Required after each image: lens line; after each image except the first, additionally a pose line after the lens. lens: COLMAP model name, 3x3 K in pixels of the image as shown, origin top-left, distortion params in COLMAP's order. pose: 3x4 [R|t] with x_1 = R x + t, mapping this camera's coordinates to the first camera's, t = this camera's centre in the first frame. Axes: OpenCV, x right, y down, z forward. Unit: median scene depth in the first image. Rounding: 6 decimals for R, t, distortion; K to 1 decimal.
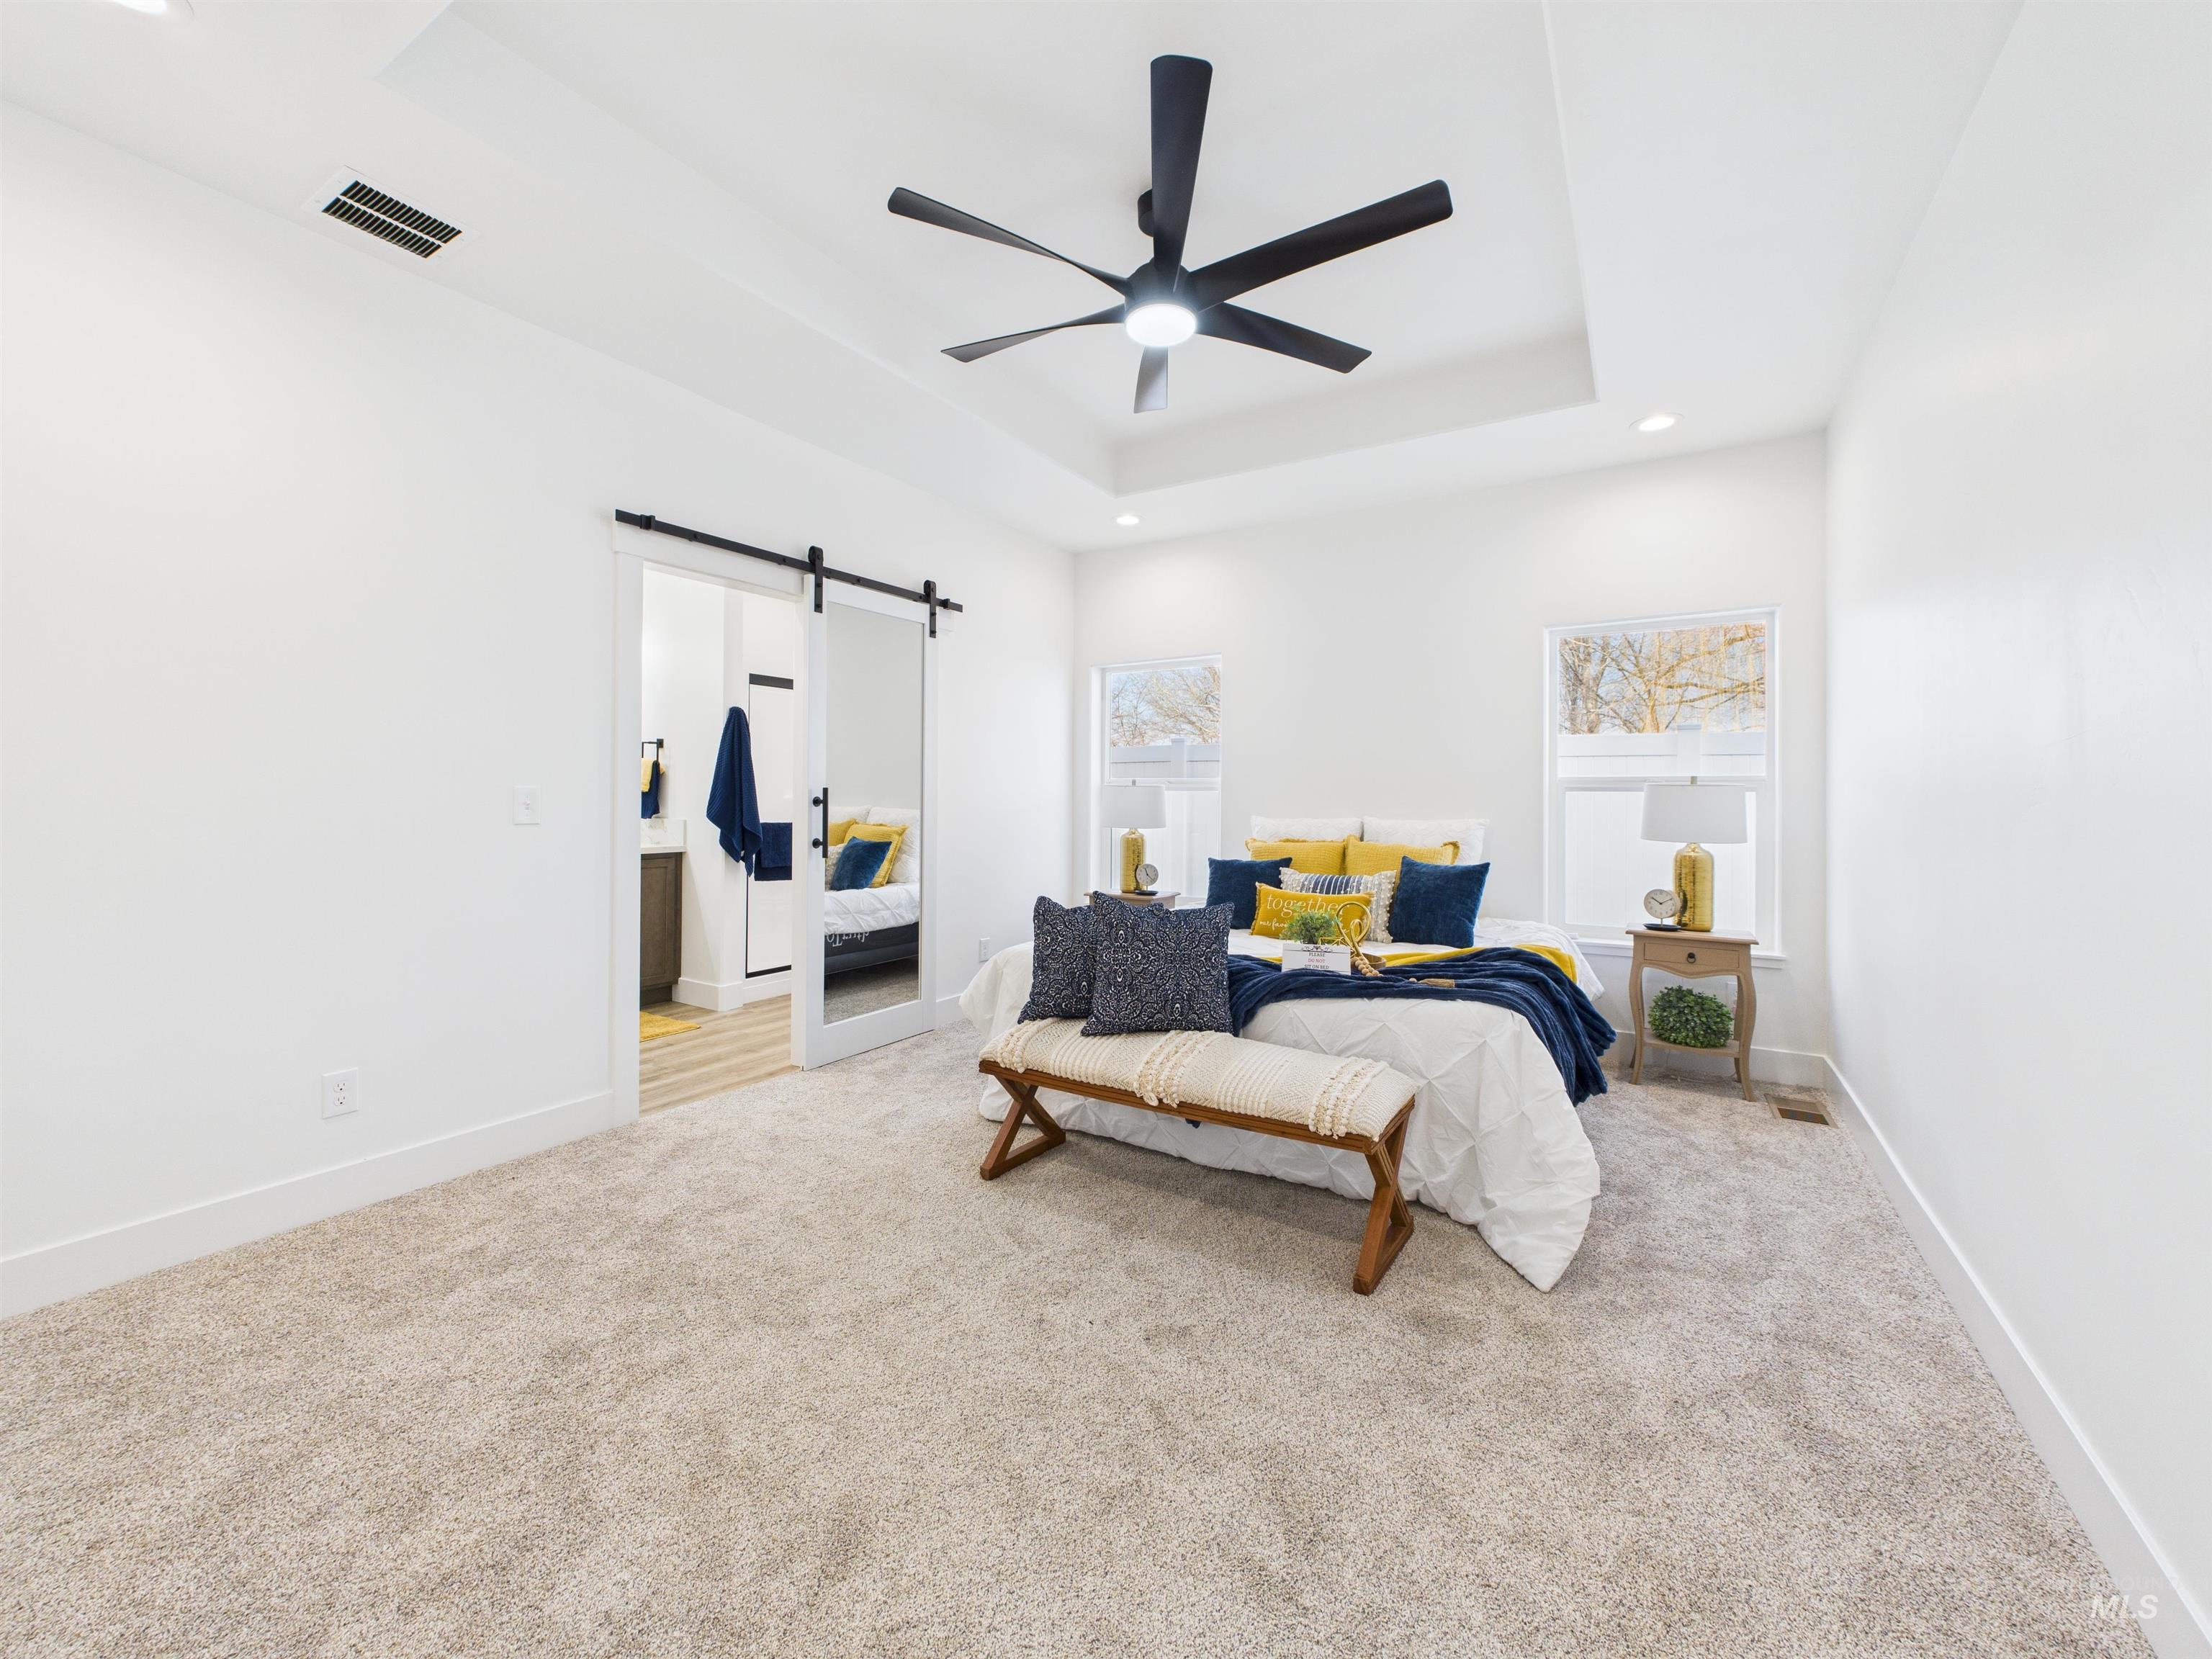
lens RADIAL K [[886.9, 0, 1102.8], [0, 886.9, 778.2], [0, 0, 1]] dist [0.001438, -0.000043]
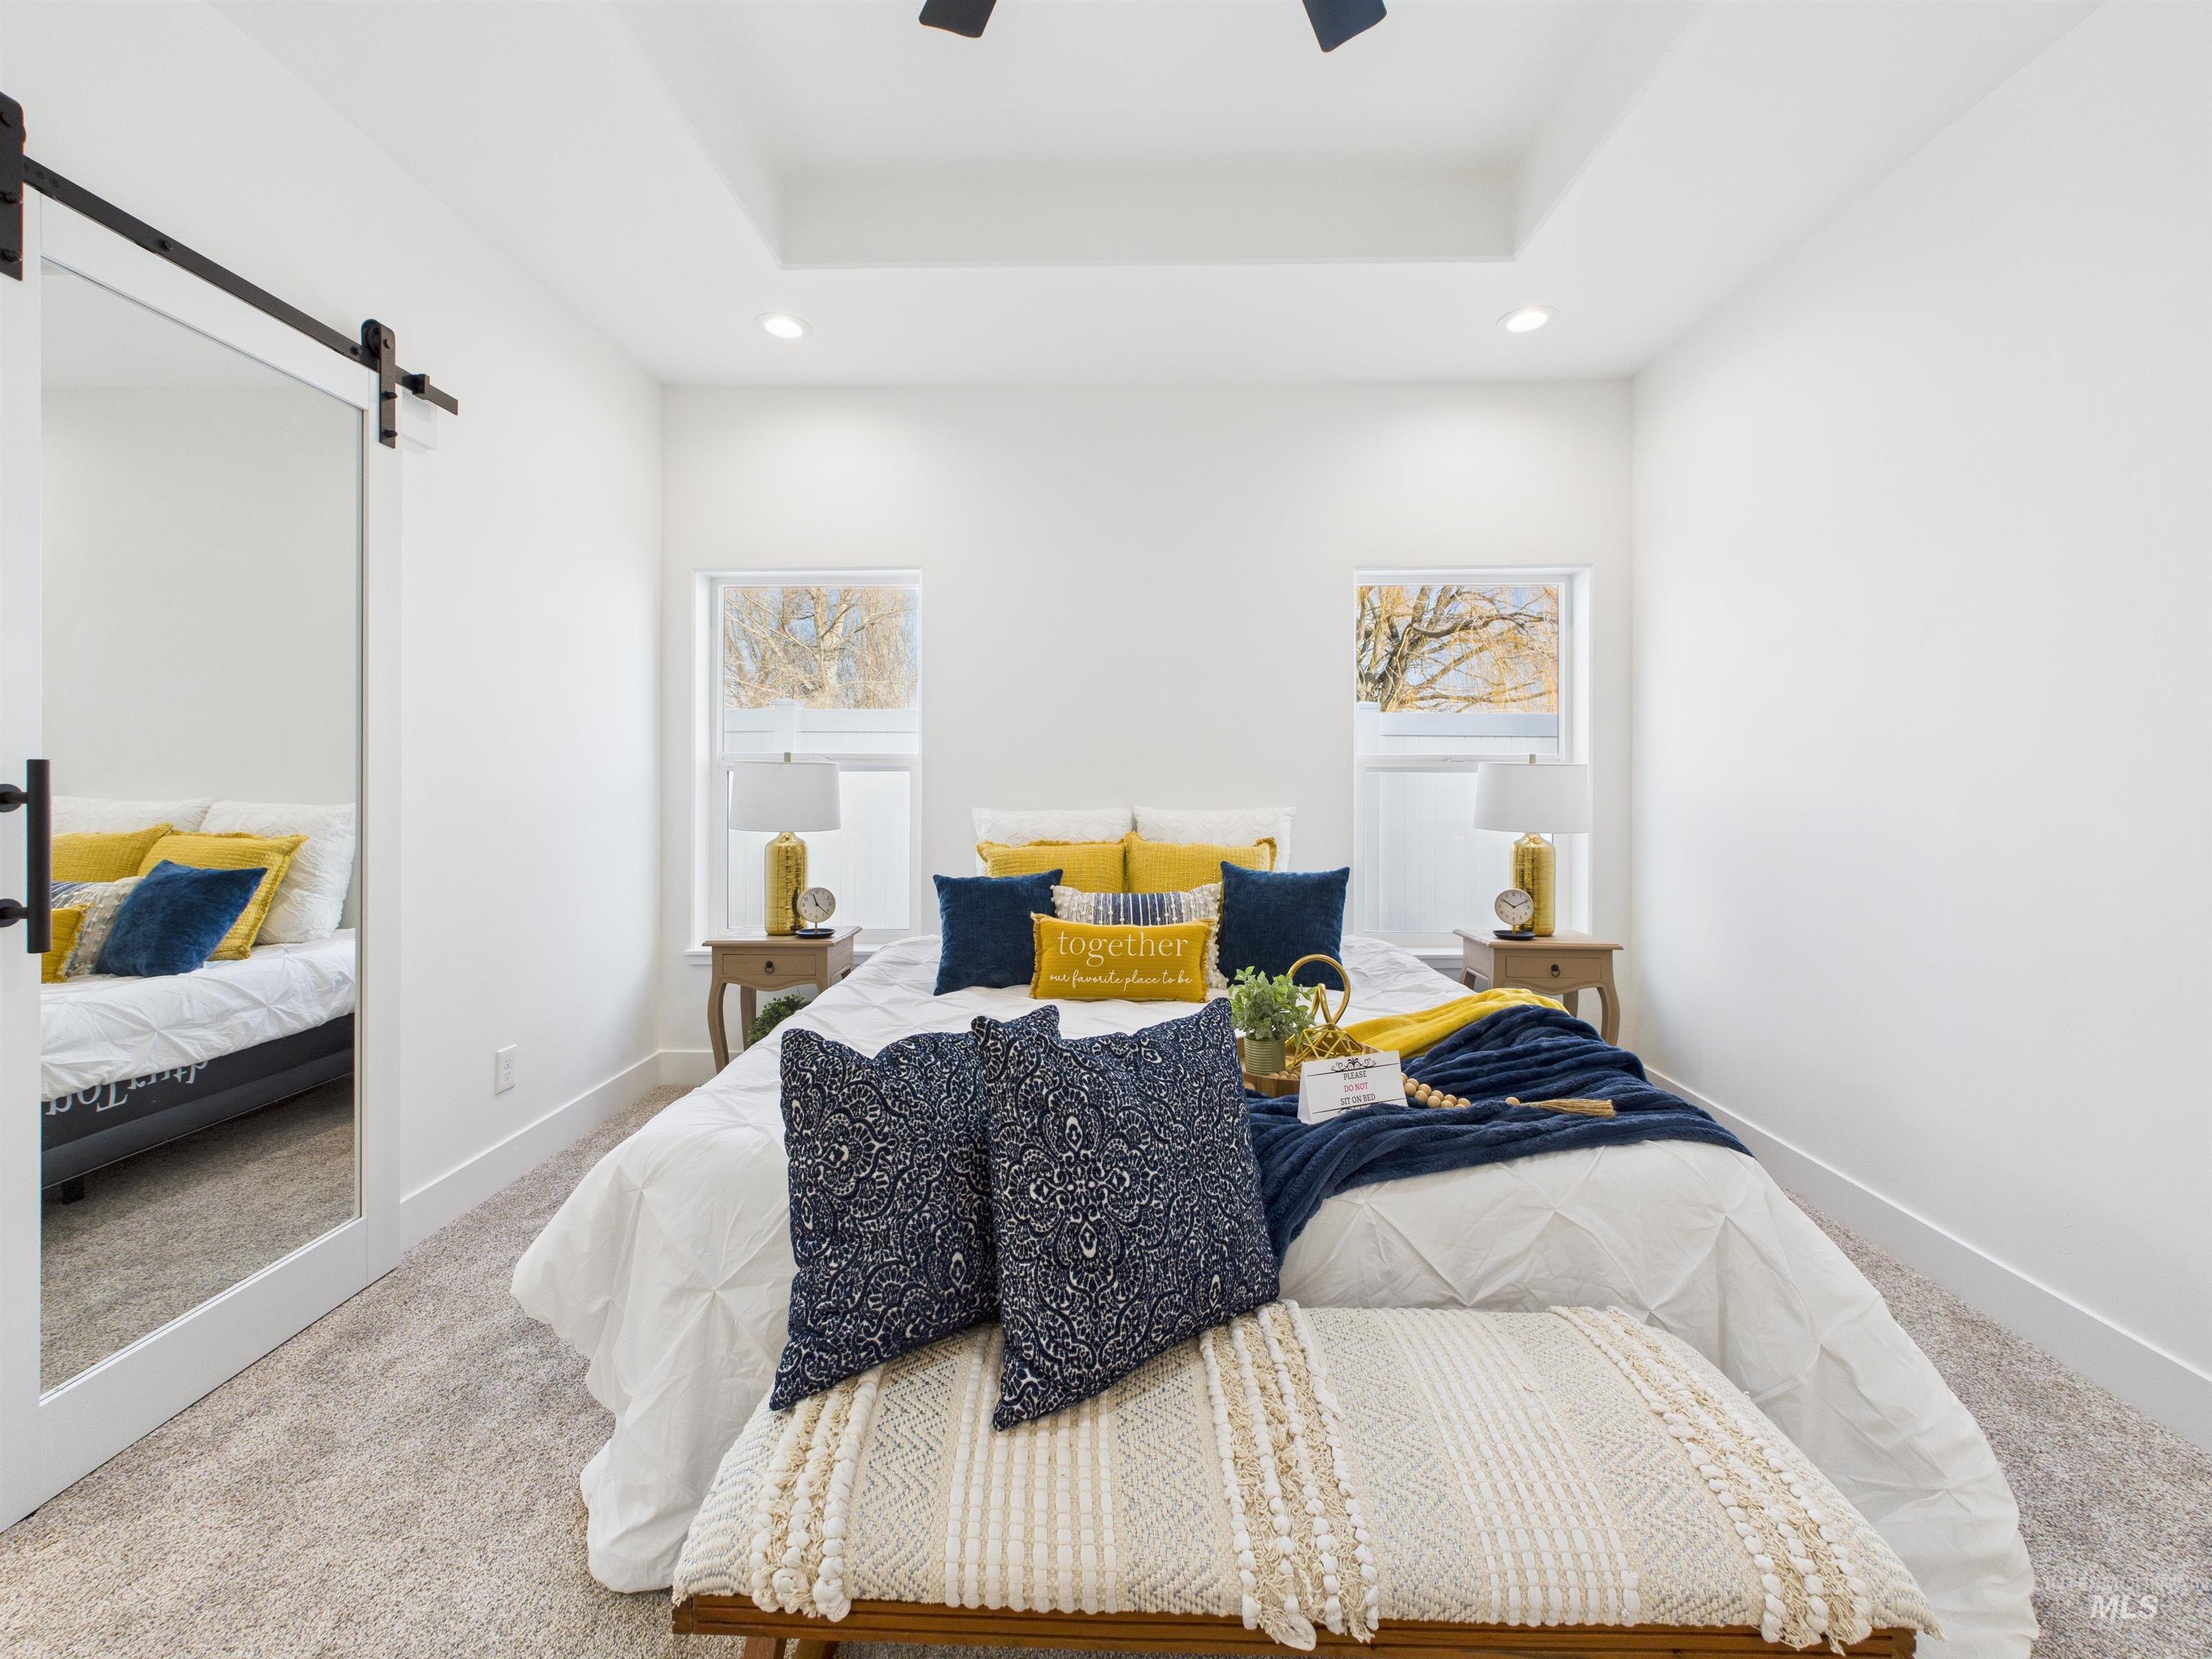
lens RADIAL K [[886.9, 0, 1102.8], [0, 886.9, 778.2], [0, 0, 1]] dist [0.001438, -0.000043]
pose [[0.862110, -0.002413, 0.506715, -0.108438], [-0.007844, 0.999805, 0.018105, 0.007557], [-0.506660, -0.019583, 0.861924, 0.417841]]
